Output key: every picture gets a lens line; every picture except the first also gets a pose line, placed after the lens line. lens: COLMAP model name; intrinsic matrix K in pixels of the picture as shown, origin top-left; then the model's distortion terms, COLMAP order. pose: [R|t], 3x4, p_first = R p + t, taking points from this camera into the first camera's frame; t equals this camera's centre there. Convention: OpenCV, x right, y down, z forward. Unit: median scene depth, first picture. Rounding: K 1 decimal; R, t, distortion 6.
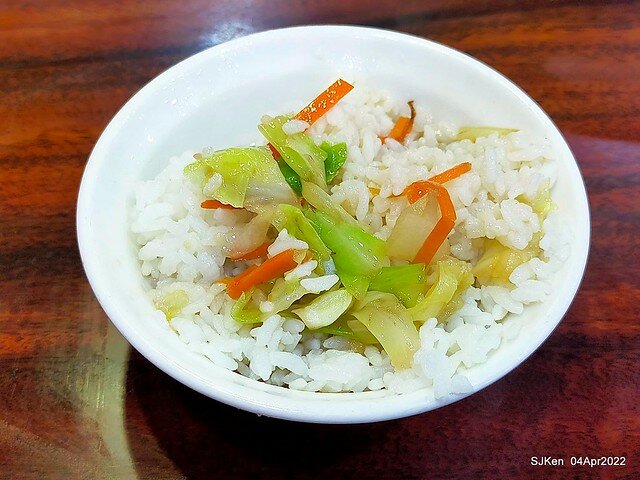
lens RADIAL K [[538.3, 0, 320.0], [0, 538.3, 240.0], [0, 0, 1]] dist [0.014069, -0.001710]
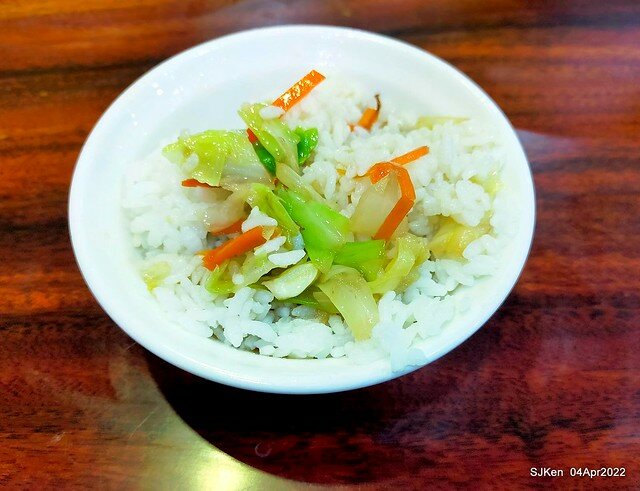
lens RADIAL K [[410.1, 0, 320.0], [0, 410.1, 245.5], [0, 0, 1]] dist [0.000682, -0.002662]
pose [[0.999599, 0.002086, 0.028254, 0.036208], [-0.004406, 0.996599, 0.082283, -0.010063], [-0.027986, -0.082374, 0.996208, 0.163329]]
